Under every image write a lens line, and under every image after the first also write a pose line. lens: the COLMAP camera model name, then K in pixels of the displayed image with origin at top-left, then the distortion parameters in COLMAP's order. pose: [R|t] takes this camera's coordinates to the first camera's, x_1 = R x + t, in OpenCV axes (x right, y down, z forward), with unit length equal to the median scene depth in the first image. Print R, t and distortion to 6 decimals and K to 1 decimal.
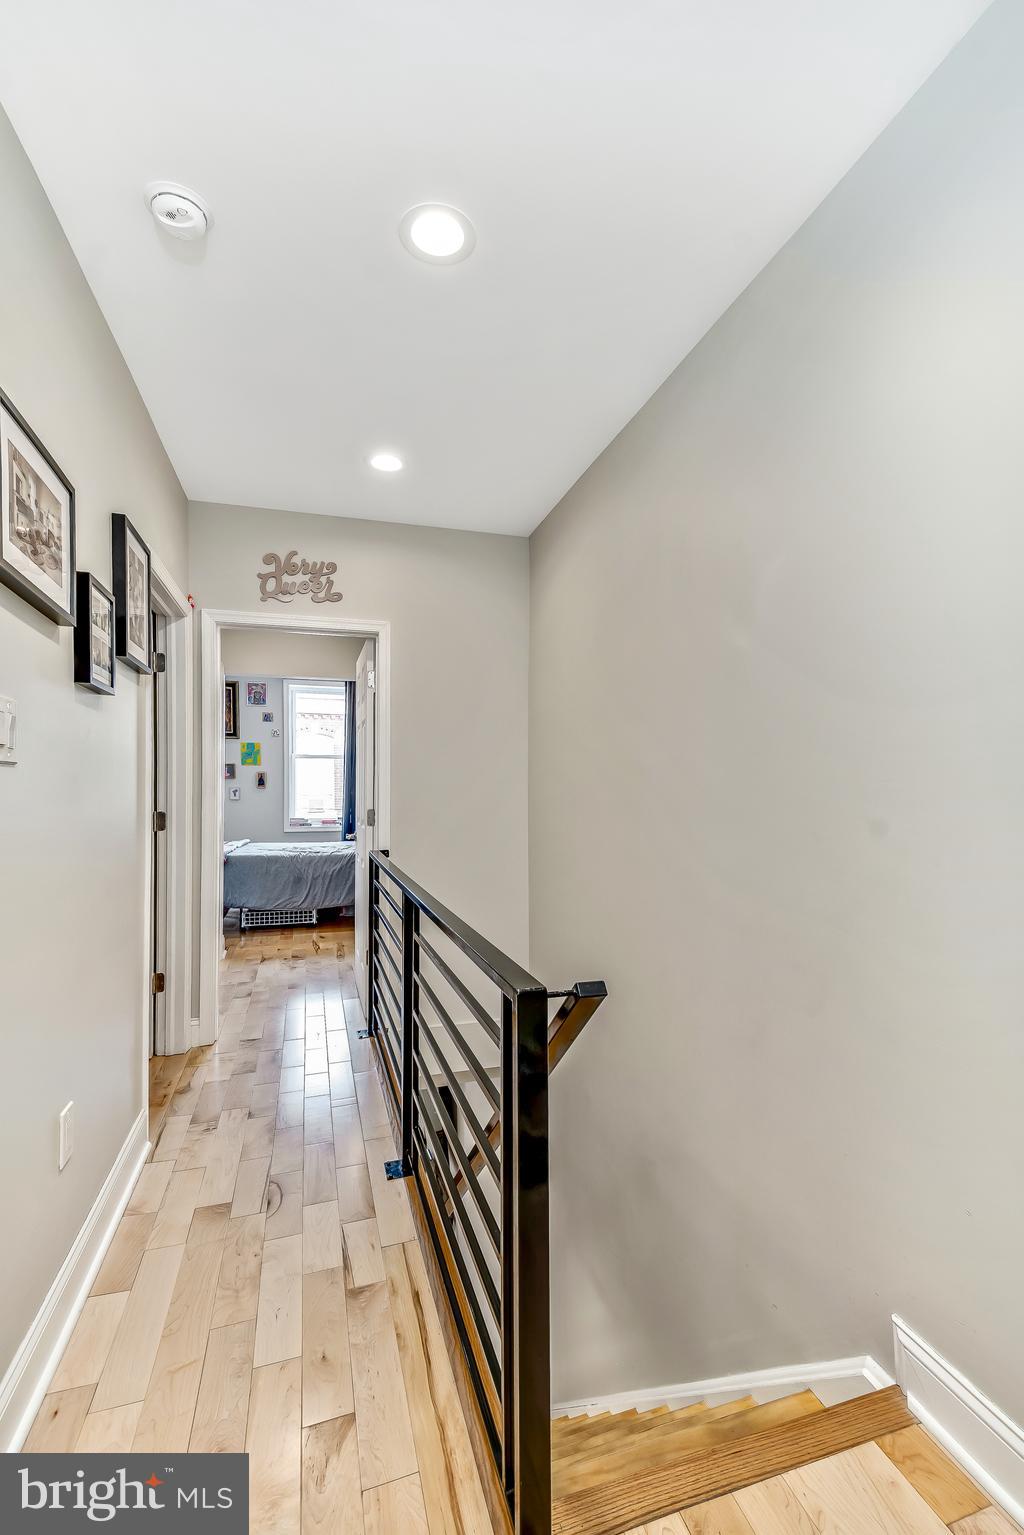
lens RADIAL K [[687.0, 0, 520.4], [0, 687.0, 777.2], [0, 0, 1]] dist [0.015386, -0.000030]
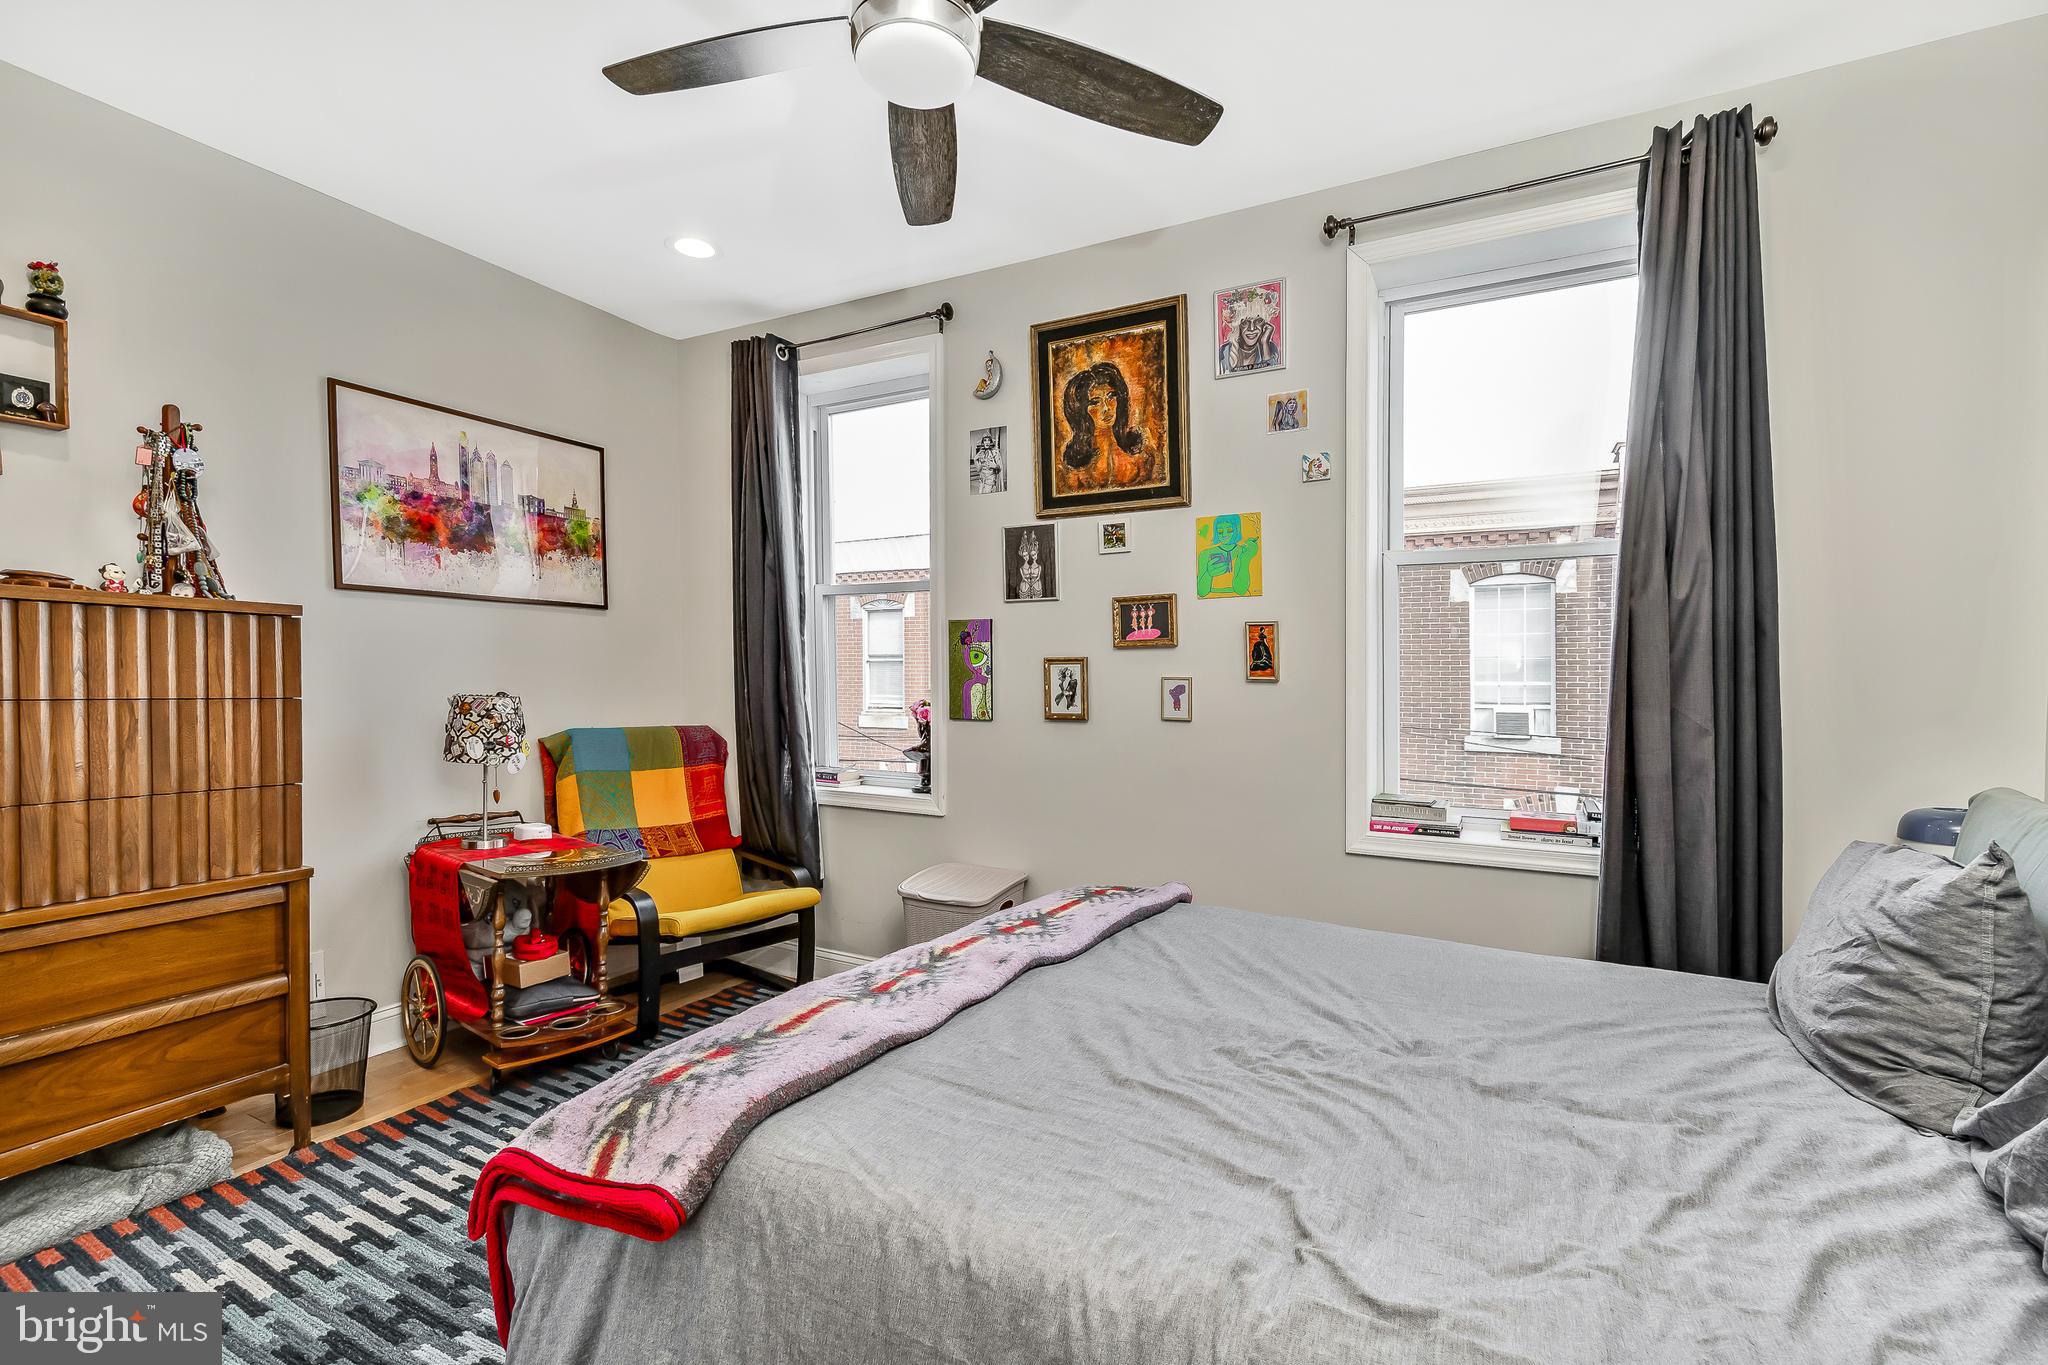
lens RADIAL K [[916.6, 0, 1021.8], [0, 916.6, 692.8], [0, 0, 1]] dist [0.015386, -0.000030]
pose [[0.693765, 0.013877, -0.720068, -0.183258], [-0.005516, 0.999887, 0.013954, 0.016197], [0.720180, -0.005709, 0.693763, 0.684230]]
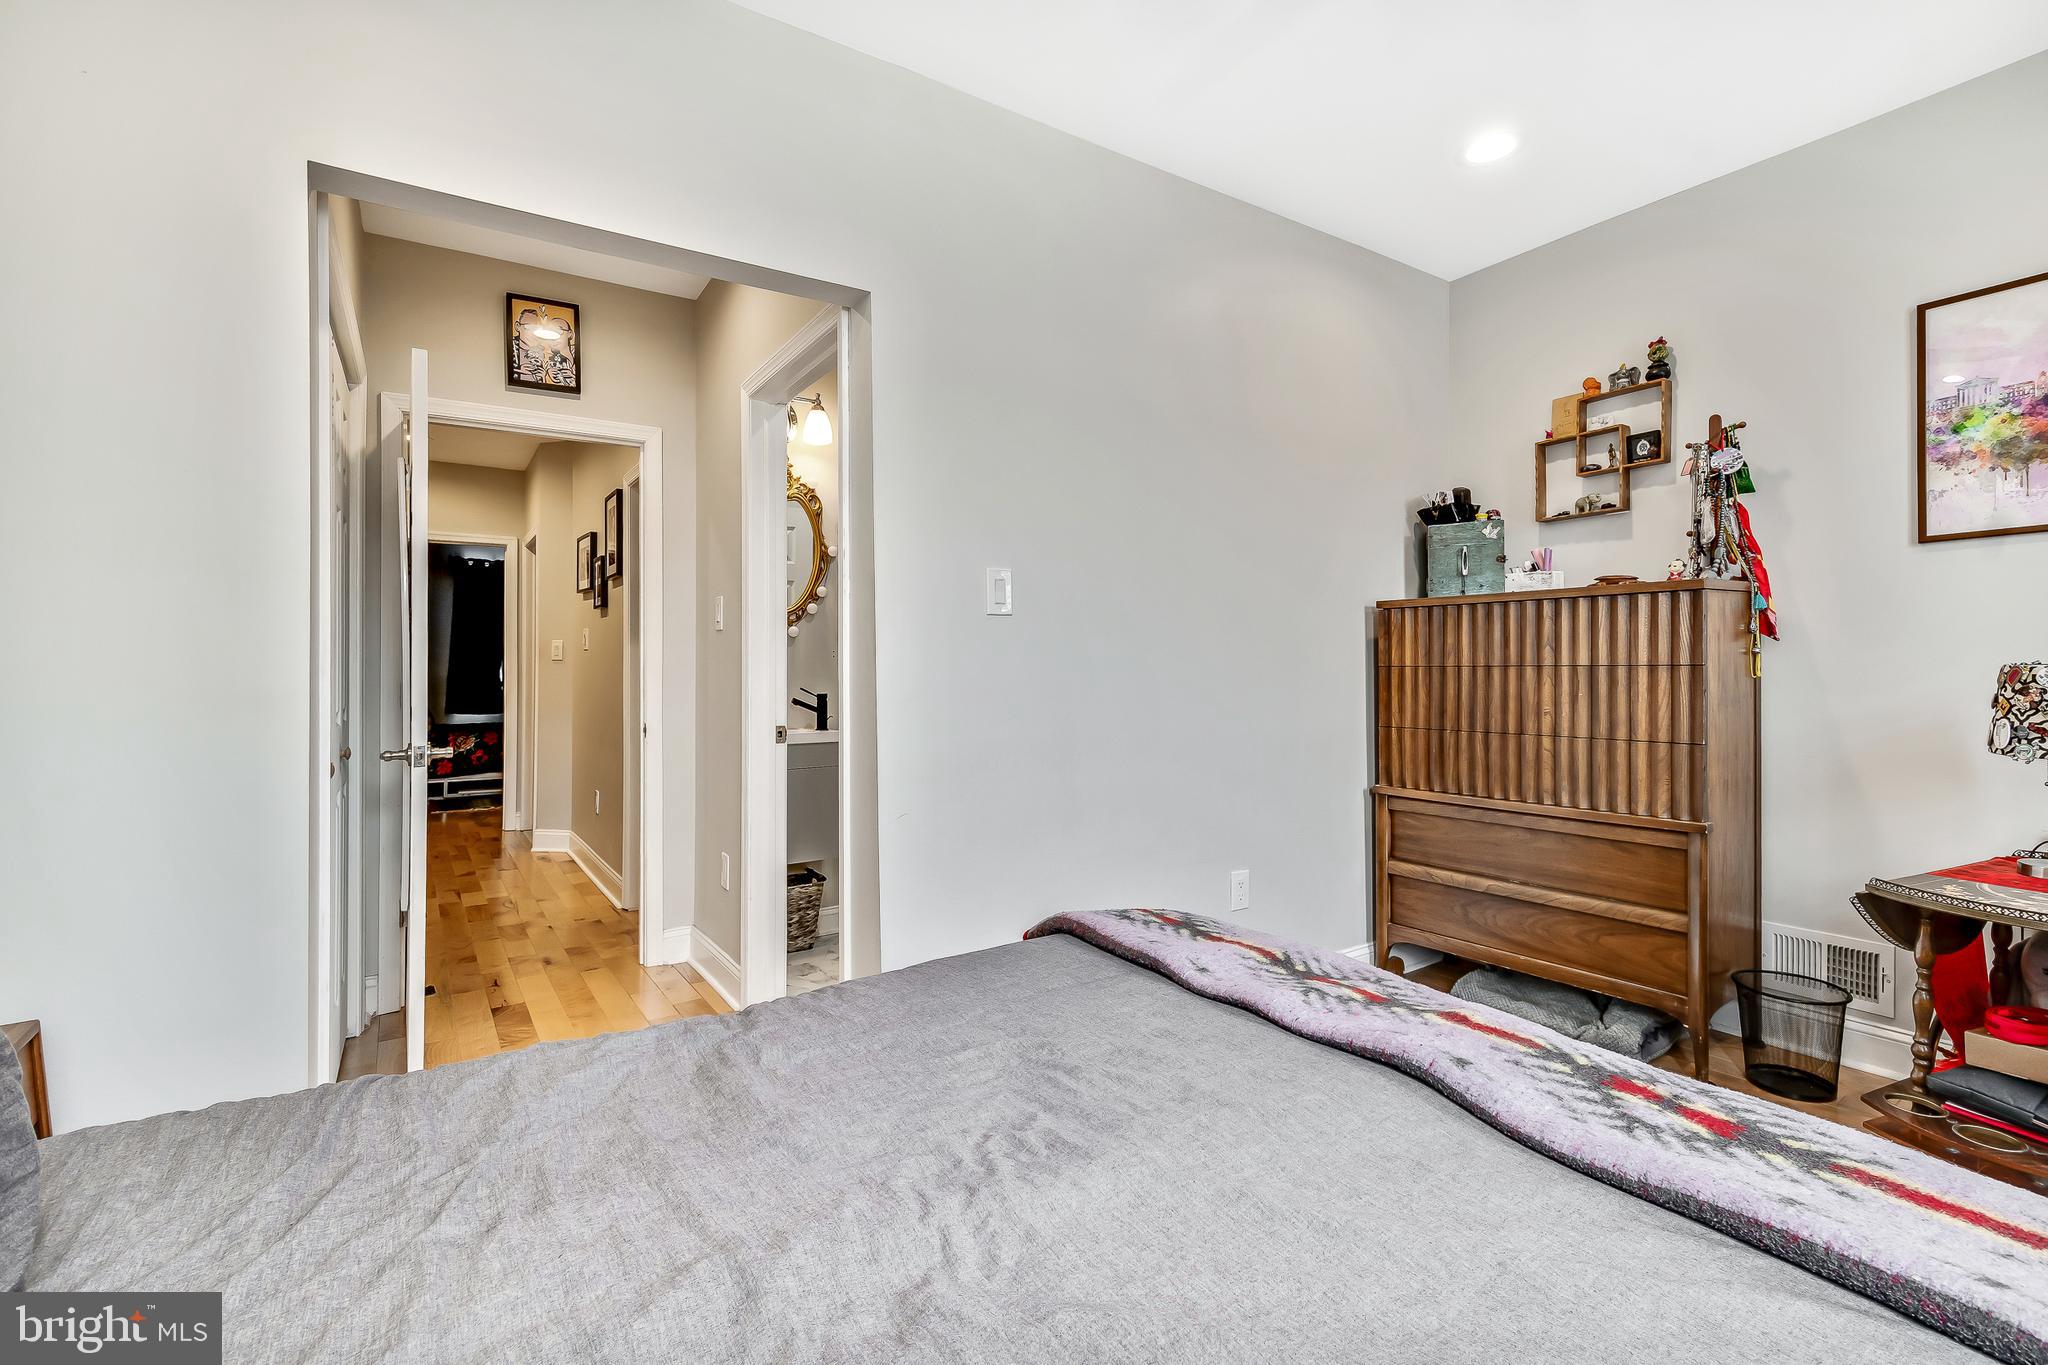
lens RADIAL K [[916.6, 0, 1021.1], [0, 916.6, 675.1], [0, 0, 1]] dist [0.015386, -0.000030]
pose [[-0.961779, 0.013805, -0.273480, -0.294468], [0.012796, 0.999903, 0.005471, 0.026533], [0.273529, 0.001762, -0.961862, 1.201252]]
